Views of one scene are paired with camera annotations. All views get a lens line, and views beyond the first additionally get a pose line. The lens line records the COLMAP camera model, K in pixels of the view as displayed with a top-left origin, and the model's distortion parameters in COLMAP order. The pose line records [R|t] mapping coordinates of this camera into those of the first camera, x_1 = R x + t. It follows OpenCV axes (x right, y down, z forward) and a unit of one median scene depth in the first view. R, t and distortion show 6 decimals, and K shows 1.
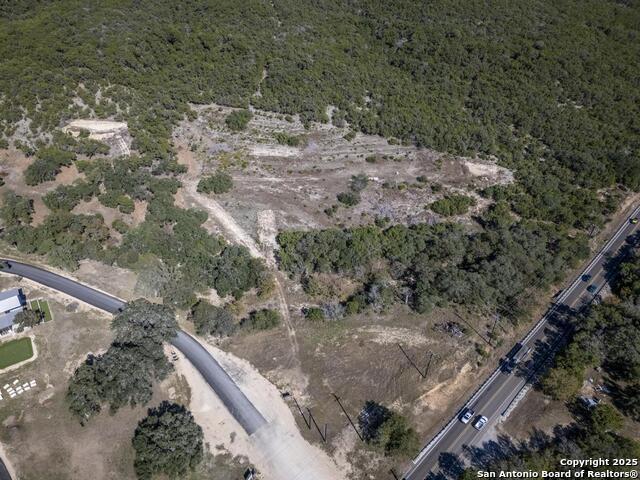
lens RADIAL K [[468.9, 0, 319.4], [0, 468.9, 237.4], [0, 0, 1]] dist [0.069419, -0.055063]
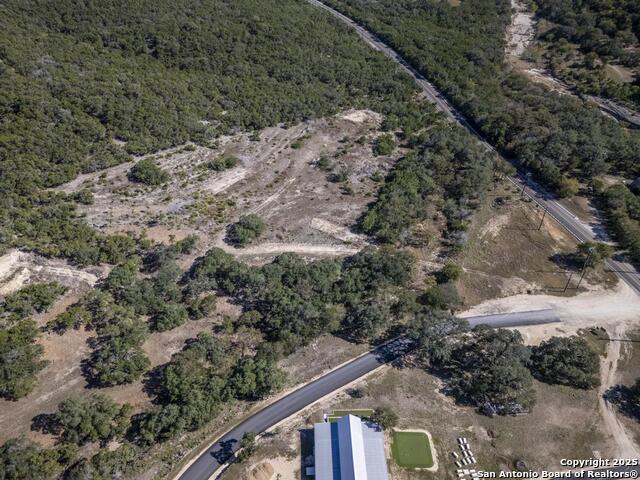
lens RADIAL K [[468.9, 0, 318.6], [0, 468.9, 239.8], [0, 0, 1]] dist [0.069419, -0.055063]
pose [[0.533111, -0.520044, 0.667344, -0.744535], [0.503739, 0.828835, 0.243475, -0.244682], [-0.679735, 0.206368, 0.703827, 0.297425]]
